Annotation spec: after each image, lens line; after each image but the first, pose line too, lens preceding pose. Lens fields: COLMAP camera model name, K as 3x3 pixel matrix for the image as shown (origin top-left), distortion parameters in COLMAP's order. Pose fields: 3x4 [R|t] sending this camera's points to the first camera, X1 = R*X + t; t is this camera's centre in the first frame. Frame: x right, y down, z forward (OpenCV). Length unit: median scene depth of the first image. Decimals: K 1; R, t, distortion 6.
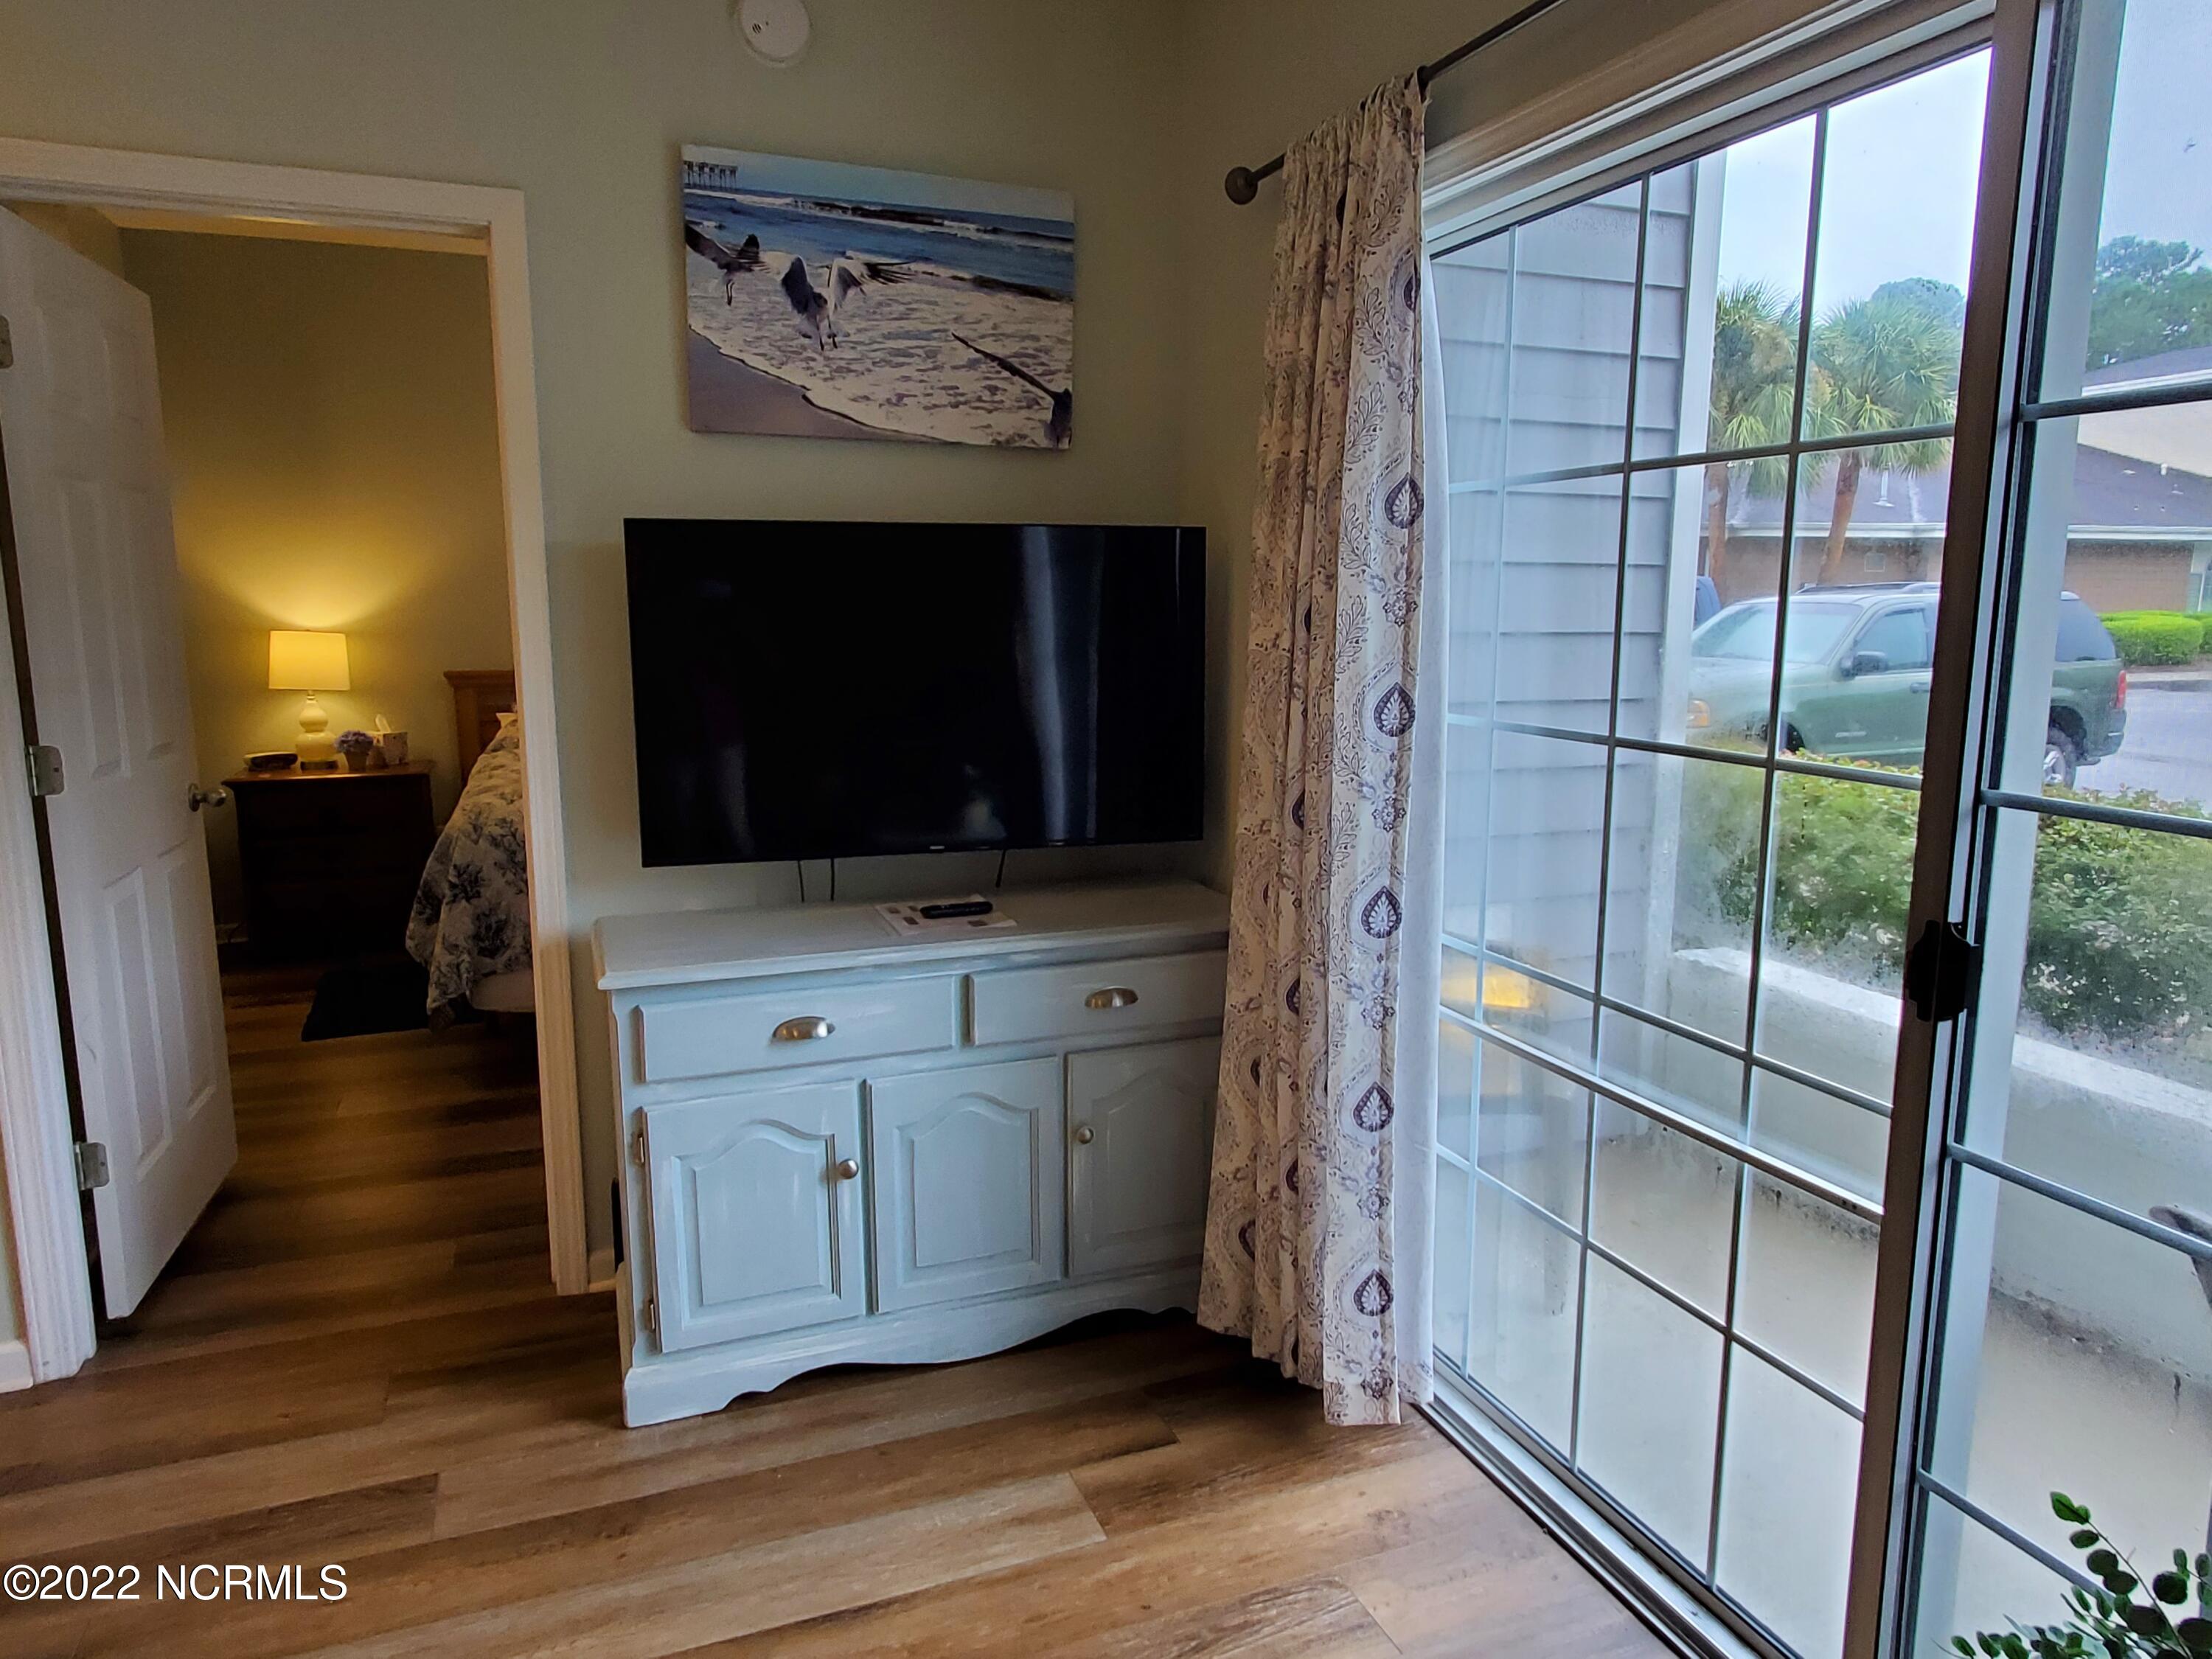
lens RADIAL K [[1393.2, 0, 1104.0], [0, 1393.2, 829.2], [0, 0, 1]] dist [0.006713, 0.001135]
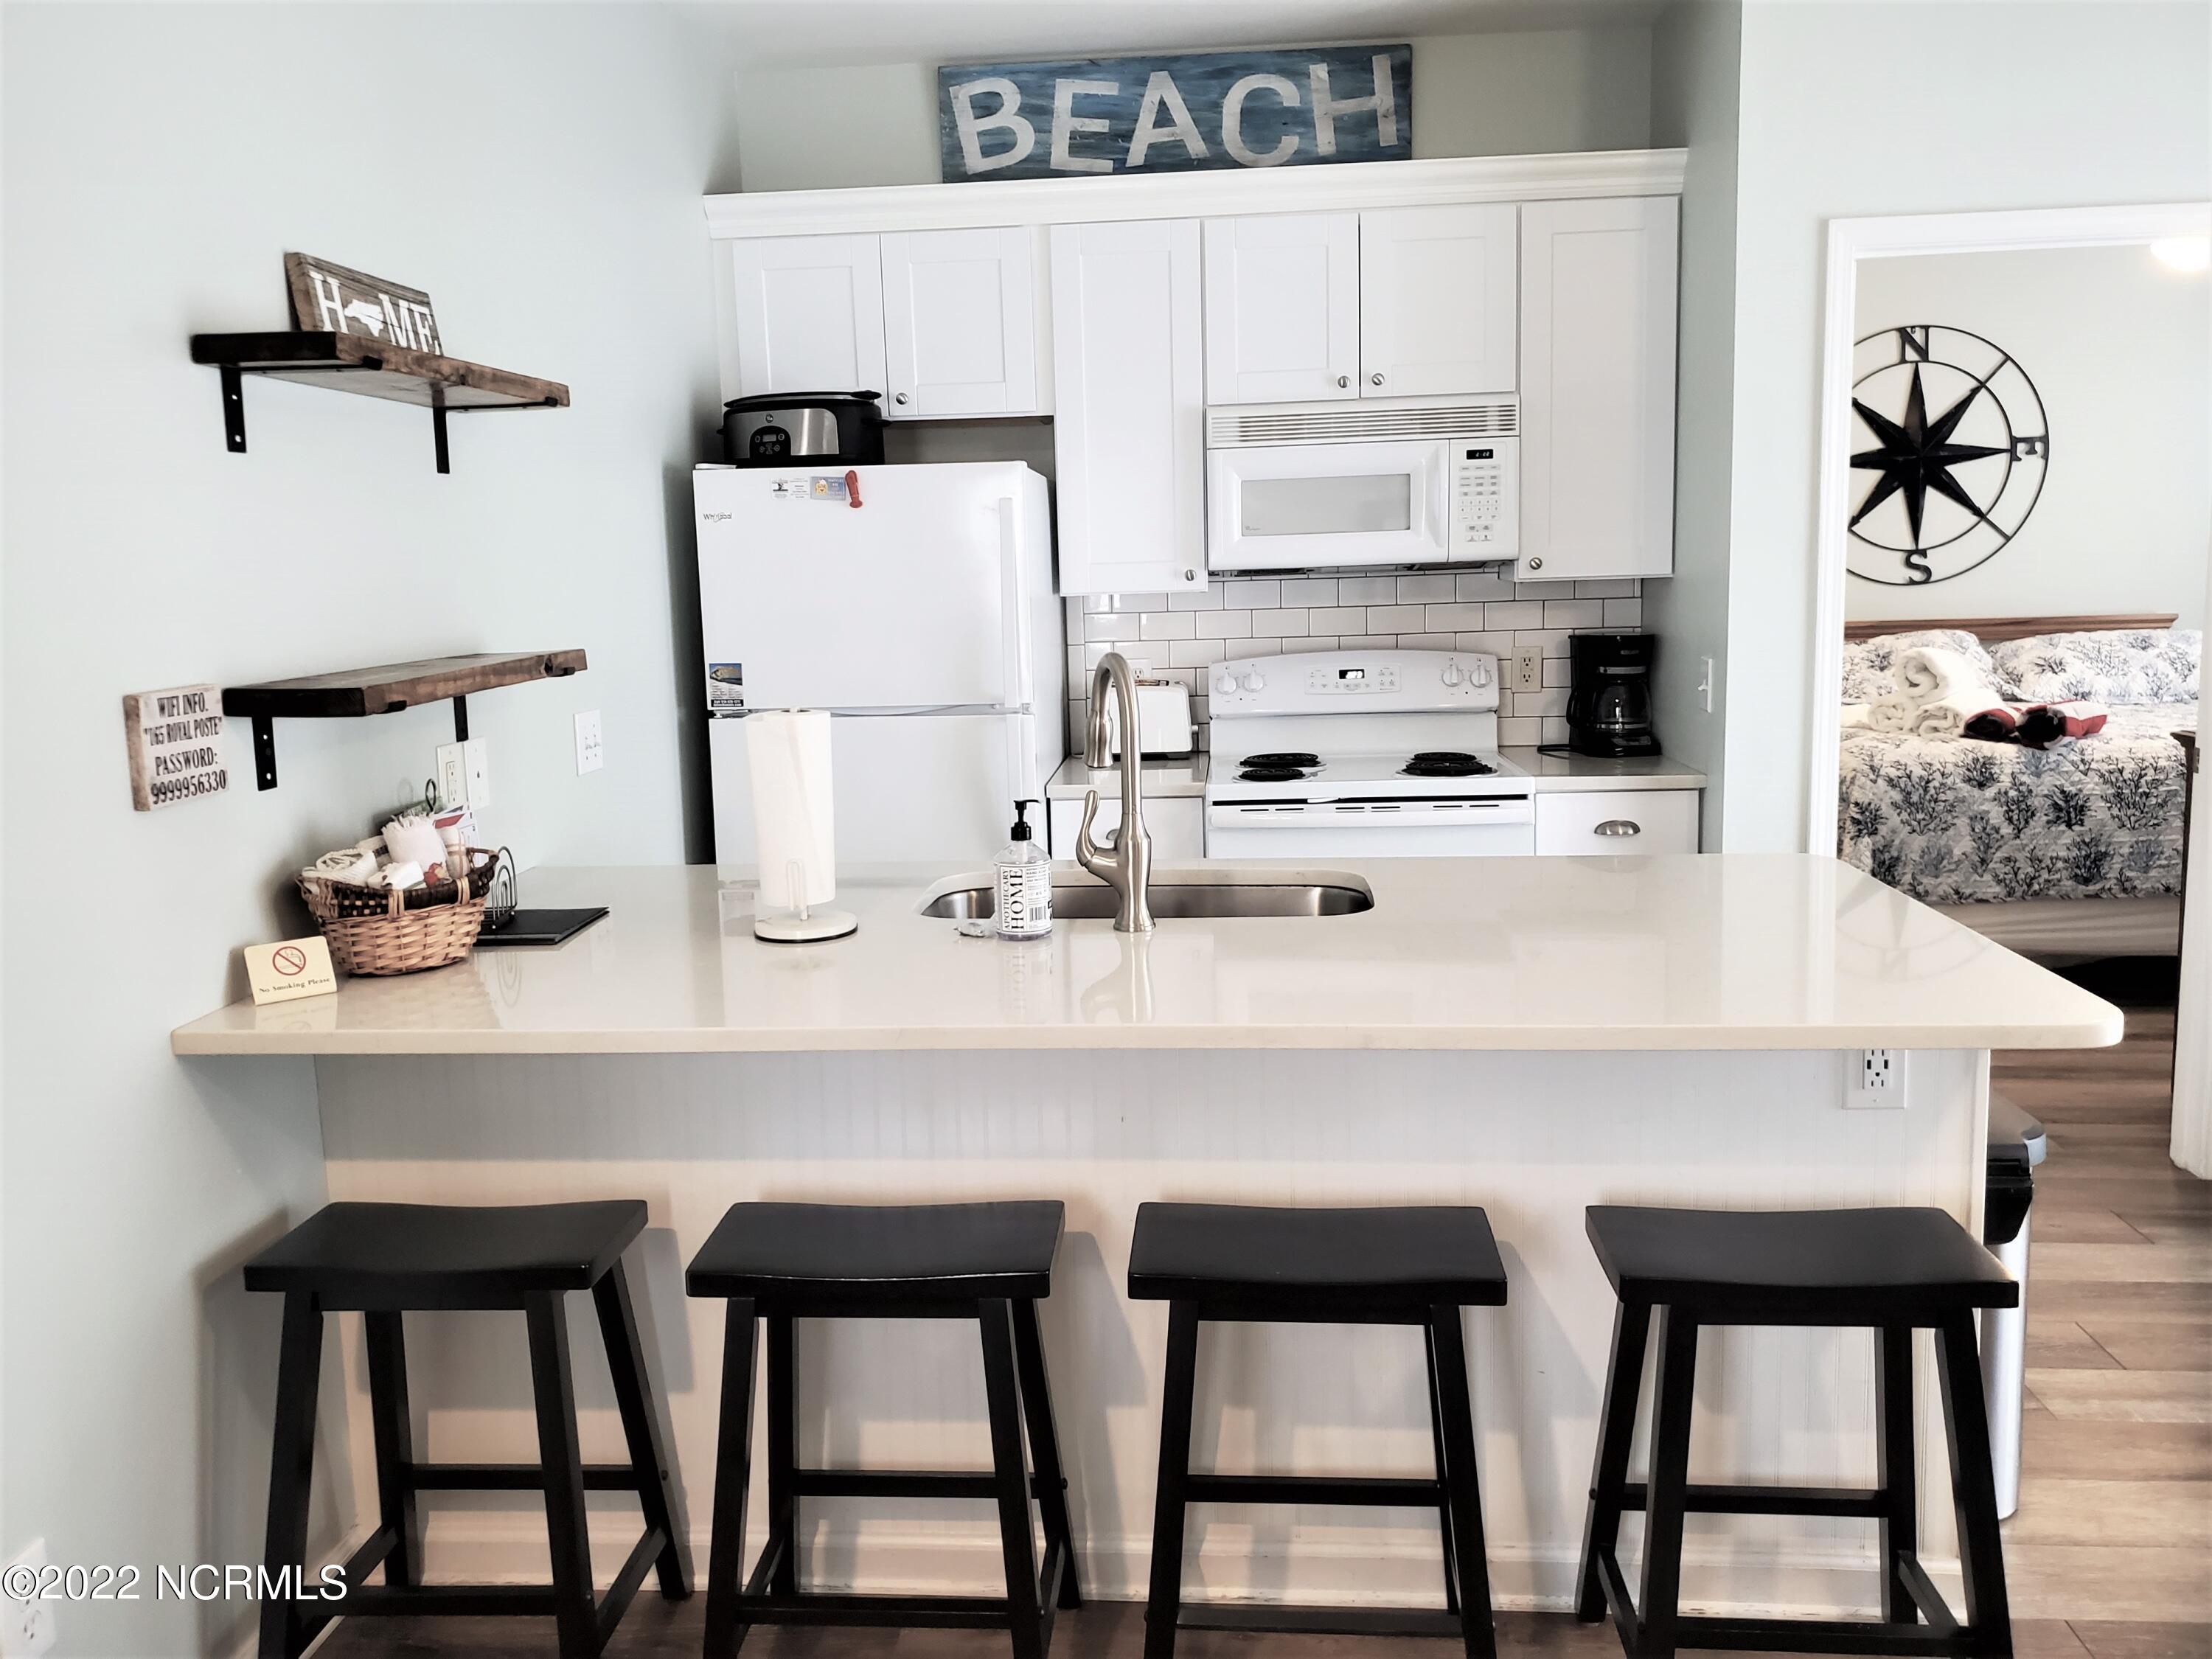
lens RADIAL K [[1695.9, 0, 1095.3], [0, 1695.9, 824.6], [0, 0, 1]] dist [-0.008075, 0.022587]
pose [[0.895444, 0.045889, -0.442802, -0.407165], [-0.040895, 0.998946, 0.020824, 0.038898], [0.443291, -0.000538, 0.896378, -0.423478]]
